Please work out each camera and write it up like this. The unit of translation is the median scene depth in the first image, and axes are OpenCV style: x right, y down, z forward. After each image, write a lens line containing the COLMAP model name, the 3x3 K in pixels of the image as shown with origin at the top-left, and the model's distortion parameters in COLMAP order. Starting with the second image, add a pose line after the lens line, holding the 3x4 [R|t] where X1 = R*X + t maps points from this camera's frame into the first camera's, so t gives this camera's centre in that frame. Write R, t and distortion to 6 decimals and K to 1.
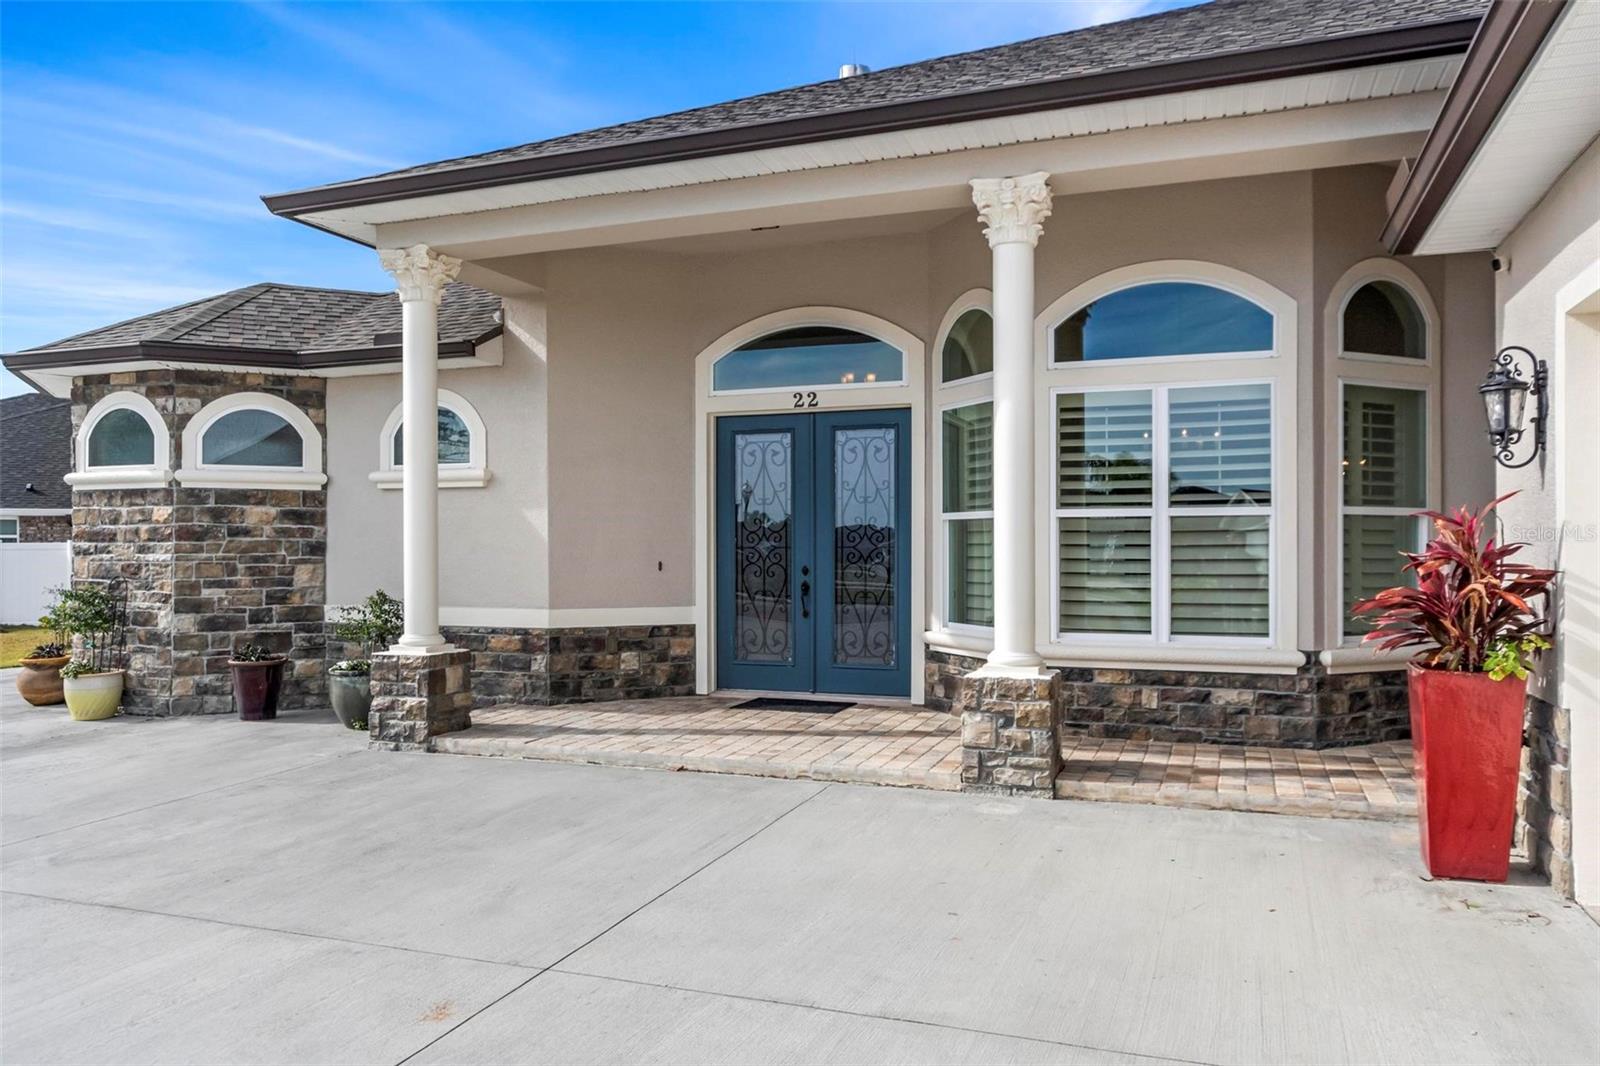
lens RADIAL K [[1158.6, 0, 794.4], [0, 1158.6, 544.4], [0, 0, 1]] dist [-0.005552, 0.009497]
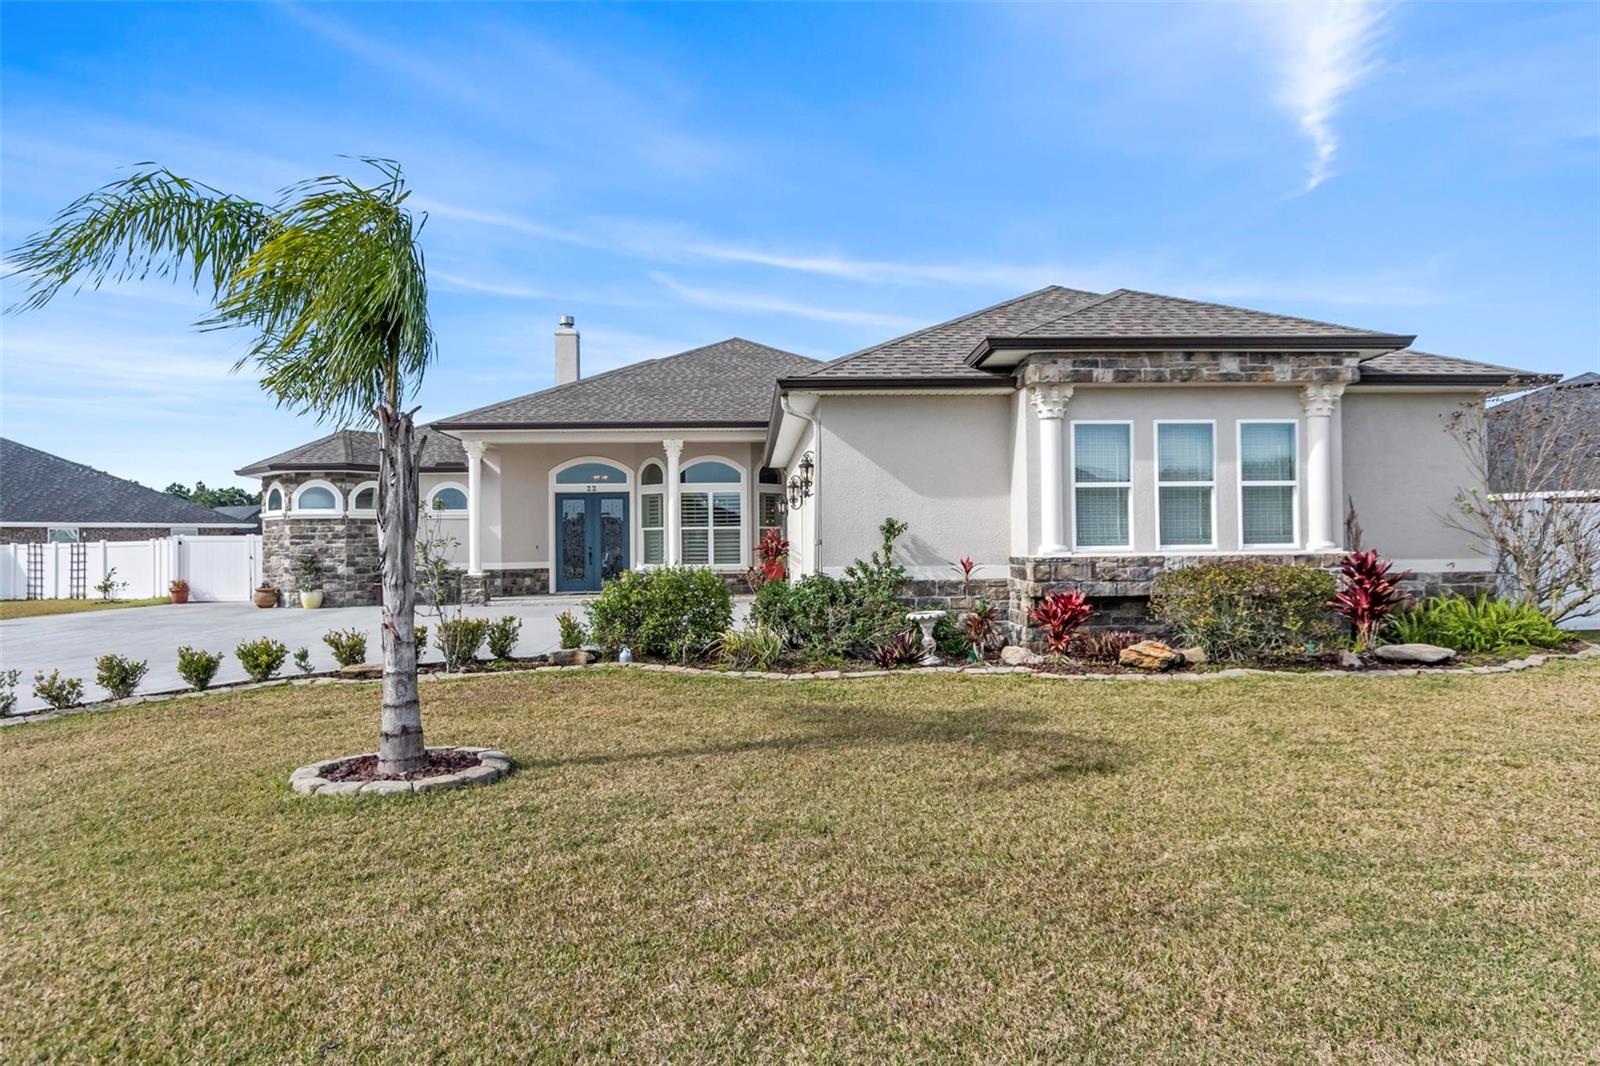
lens RADIAL K [[1027.3, 0, 792.7], [0, 1027.3, 534.6], [0, 0, 1]] dist [0.012182, 0.003091]
pose [[0.918803, -0.003249, 0.394702, -0.546197], [0.008455, 0.999899, -0.011452, 0.023230], [-0.394625, 0.013860, 0.918738, -1.559227]]
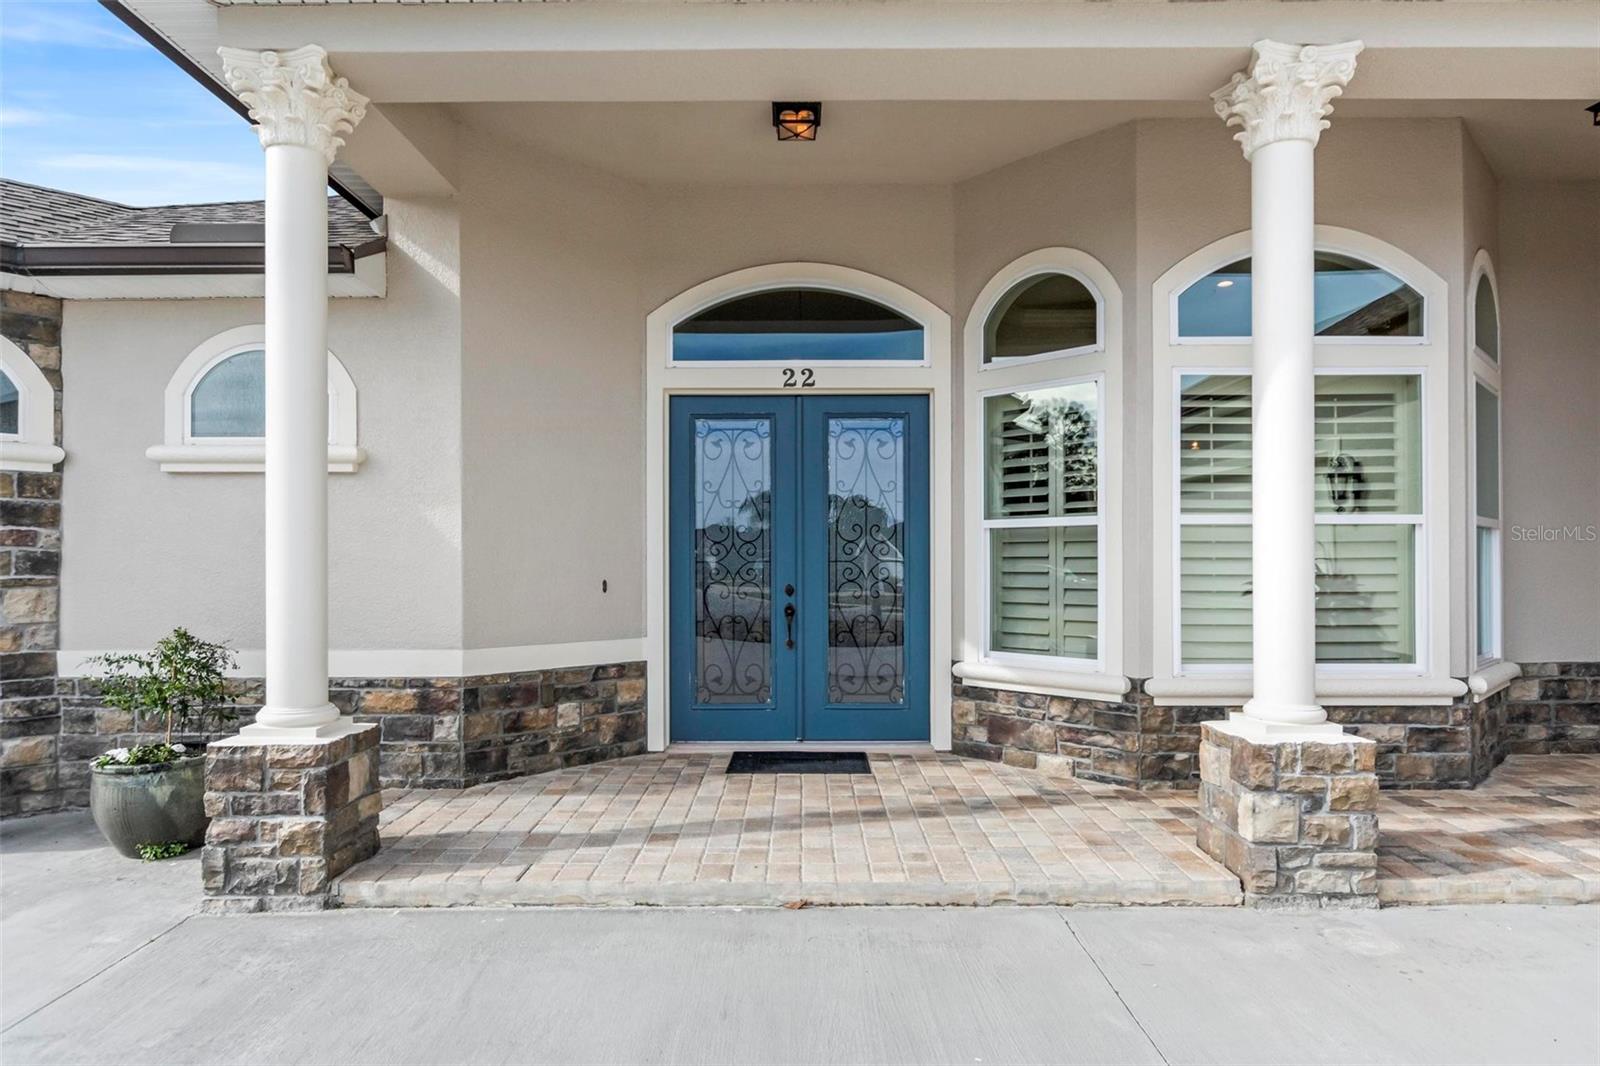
lens RADIAL K [[928.9, 0, 802.2], [0, 928.9, 559.4], [0, 0, 1]] dist [-0.001225, -0.001098]
pose [[0.934954, 0.001659, 0.354765, -0.219418], [-0.000670, 0.999996, -0.002911, 0.002969], [-0.354768, 0.002484, 0.934951, 0.402964]]
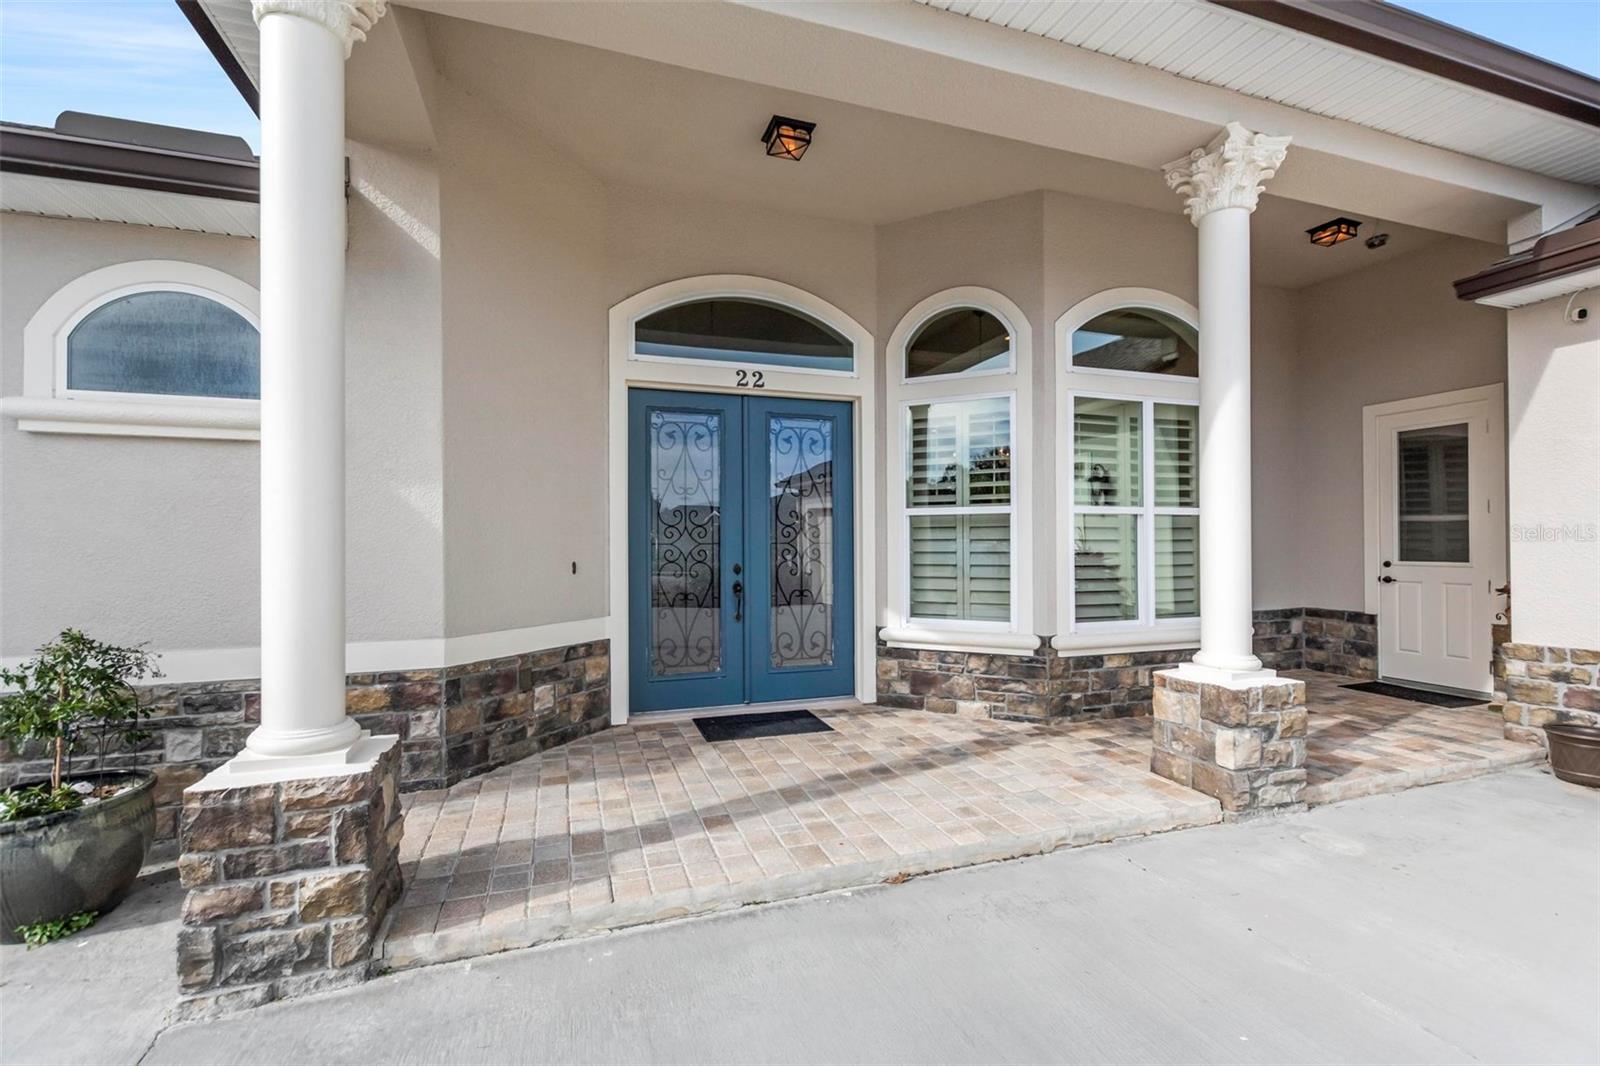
lens RADIAL K [[694.6, 0, 800.9], [0, 694.6, 539.9], [0, 0, 1]] dist [0.005983, -0.002229]
pose [[0.767867, 0.002605, 0.640604, -0.308953], [0.001725, 0.999980, -0.006133, 0.003236], [-0.640607, 0.005814, 0.767847, 0.570526]]
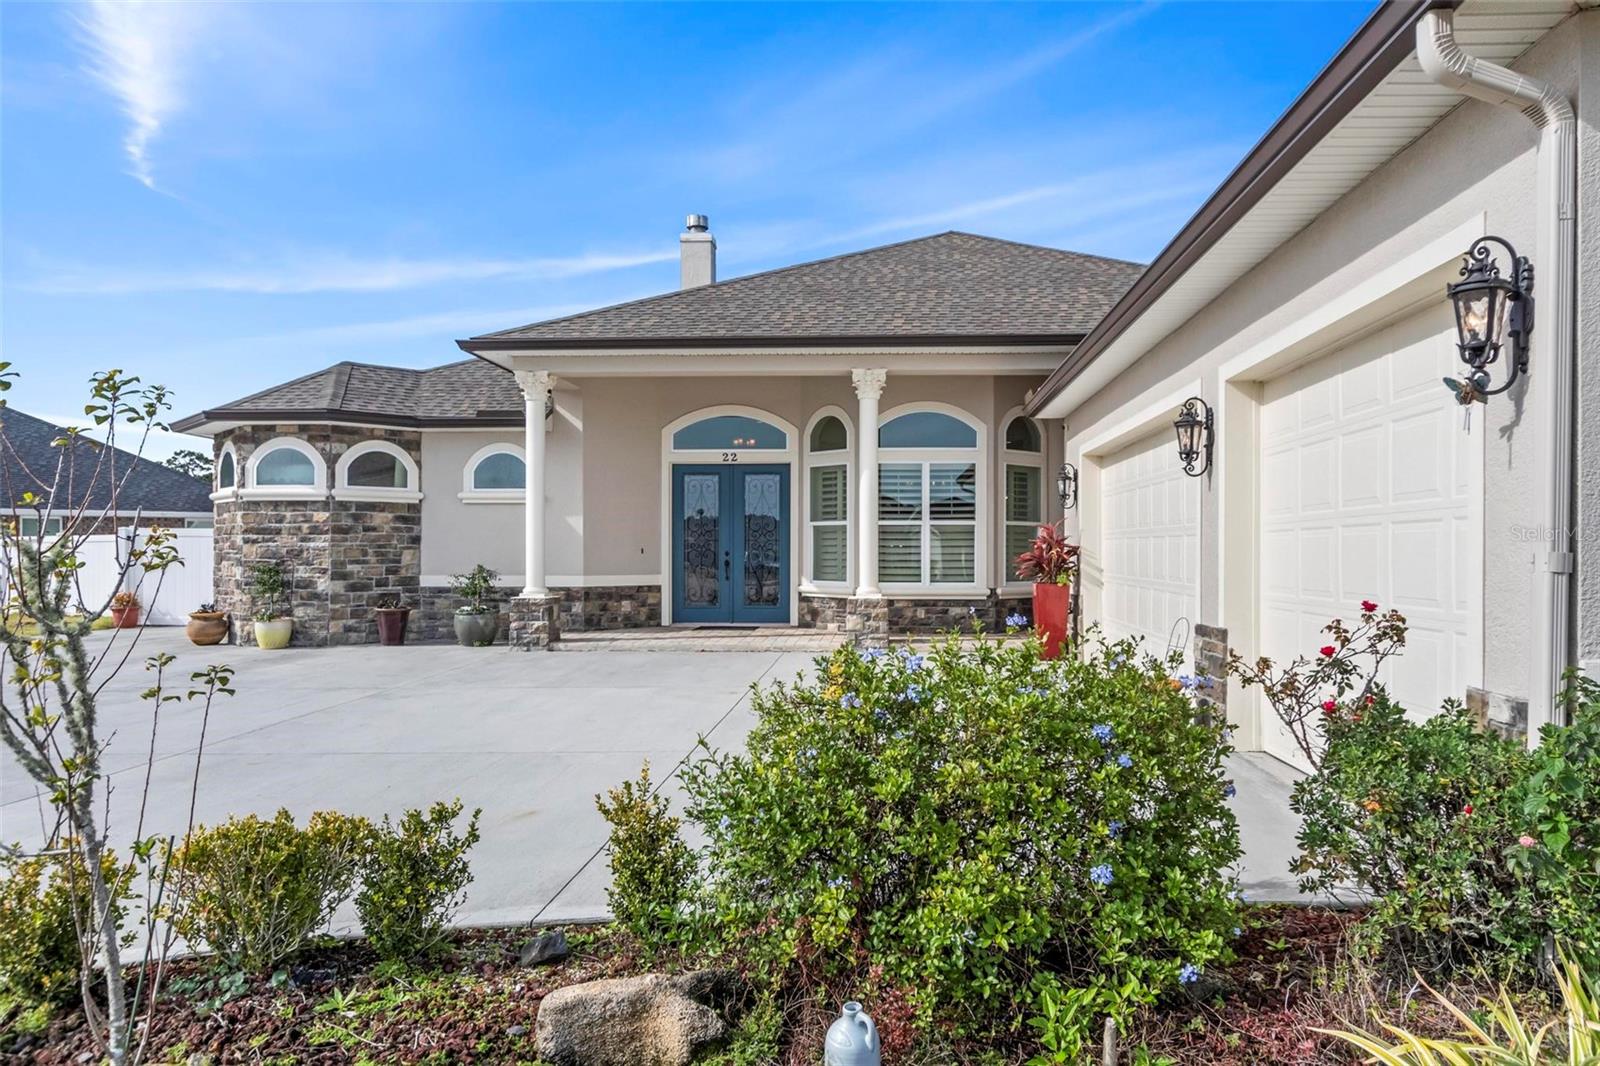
lens RADIAL K [[1108.7, 0, 865.6], [0, 1108.7, 545.4], [0, 0, 1]] dist [-0.003223, 0.000475]
pose [[0.945130, 0.003793, 0.326672, -0.353180], [-0.002862, 0.999990, -0.003331, 0.015549], [-0.326682, 0.002213, 0.945132, -0.683450]]
